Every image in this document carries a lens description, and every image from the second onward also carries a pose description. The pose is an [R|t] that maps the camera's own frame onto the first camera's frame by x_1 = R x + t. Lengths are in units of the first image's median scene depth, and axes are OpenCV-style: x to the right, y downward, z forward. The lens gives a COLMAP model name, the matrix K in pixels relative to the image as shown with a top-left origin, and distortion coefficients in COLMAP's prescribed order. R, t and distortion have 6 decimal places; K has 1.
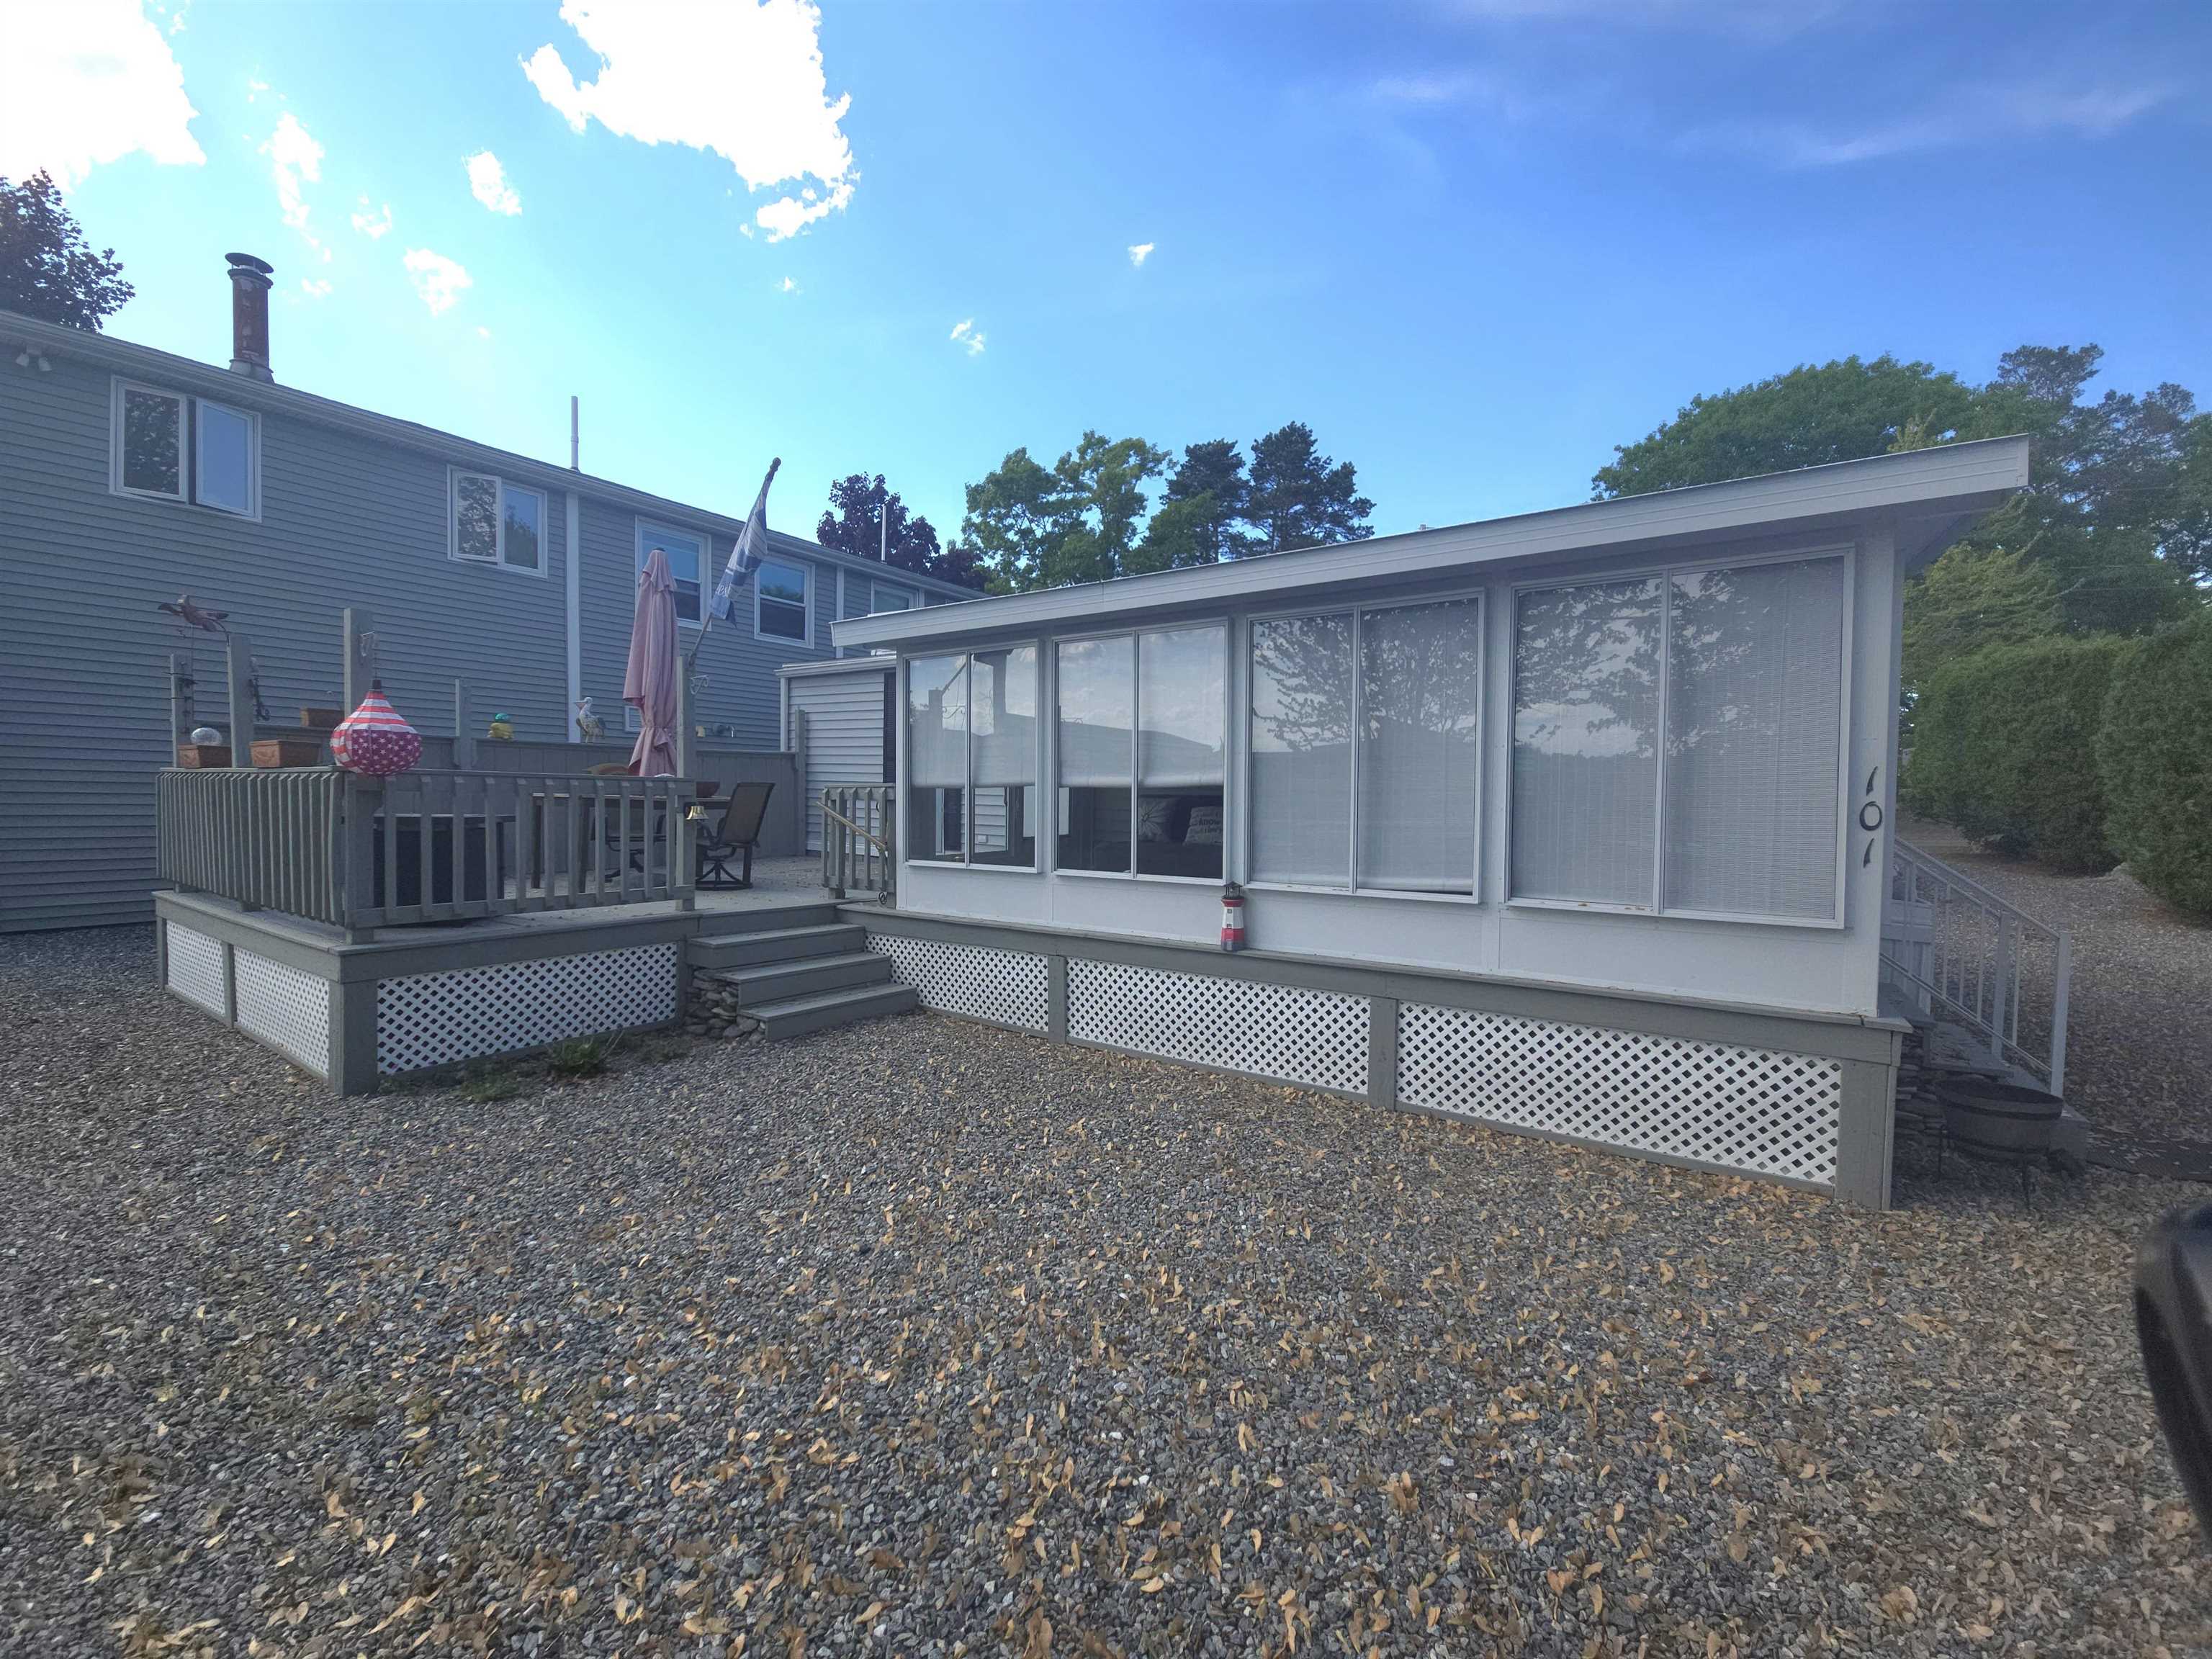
lens RADIAL K [[896.8, 0, 1102.8], [0, 896.8, 818.7], [0, 0, 1]] dist [0.014716, -0.009090]
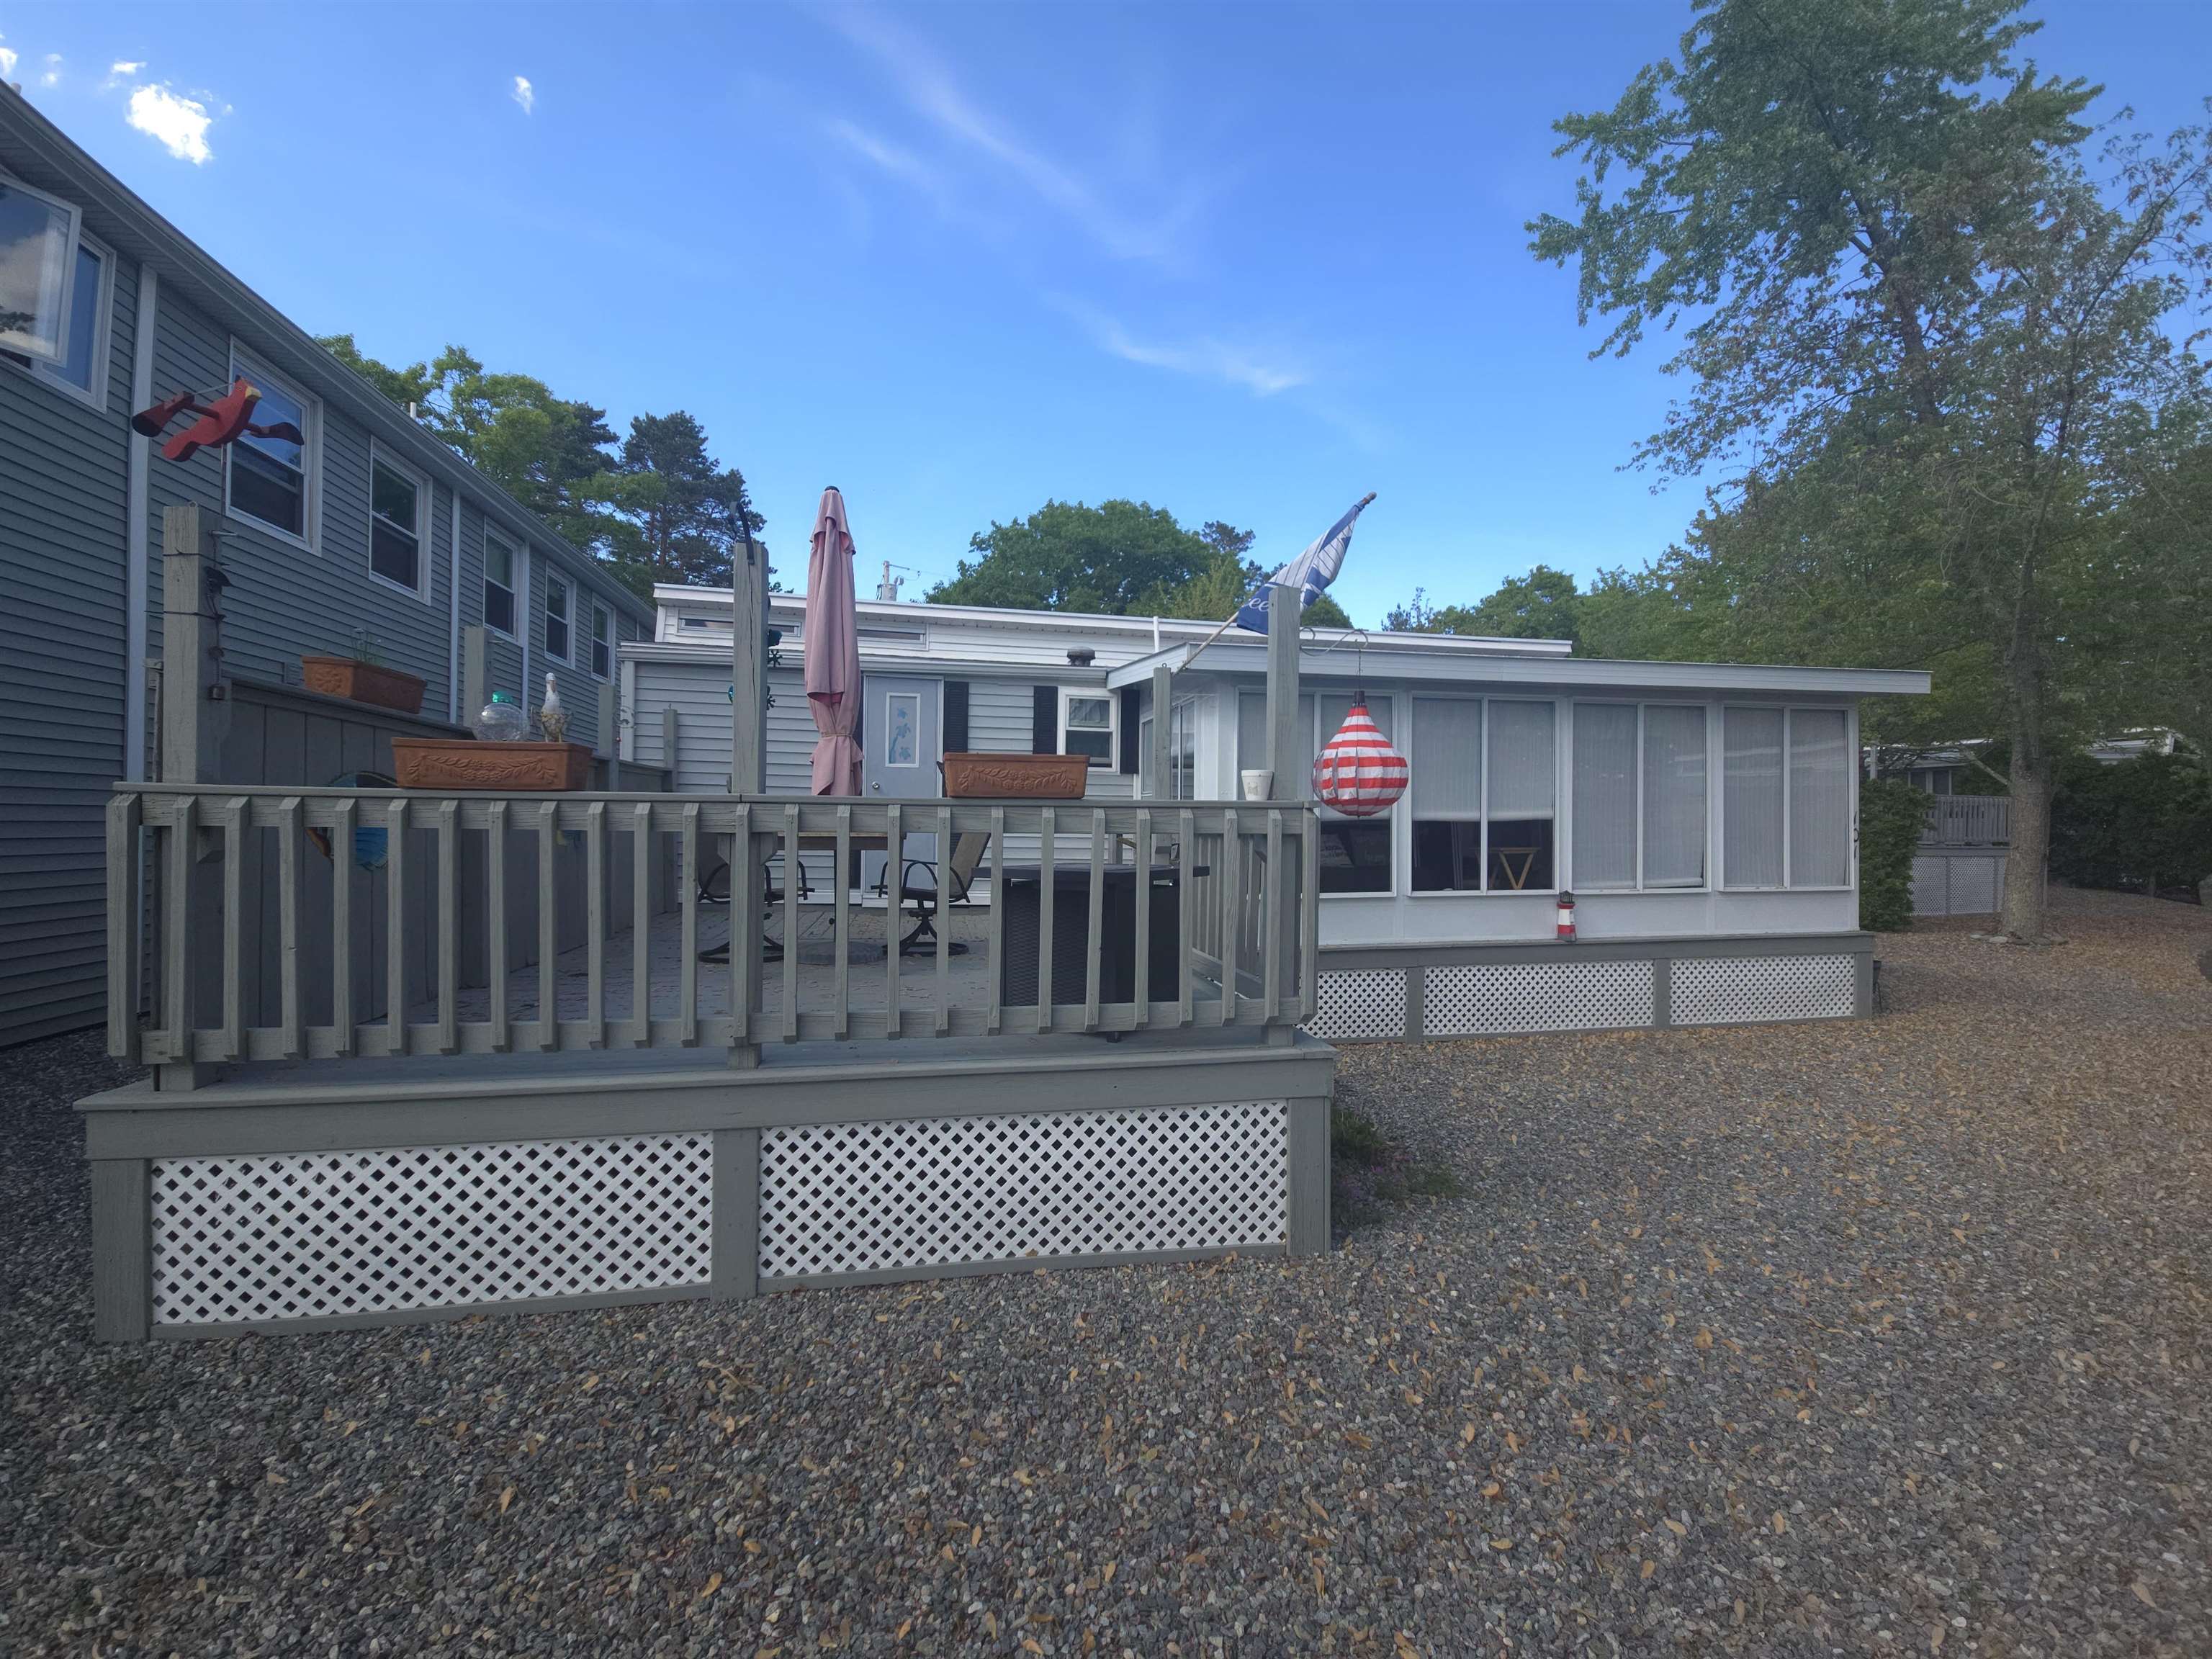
lens RADIAL K [[896.8, 0, 1102.8], [0, 896.8, 818.7], [0, 0, 1]] dist [0.014716, -0.009090]
pose [[0.707100, -0.004101, 0.707102, -1.140183], [0.020131, 0.999695, -0.014333, -0.027739], [-0.706827, 0.024369, 0.706966, 0.466847]]
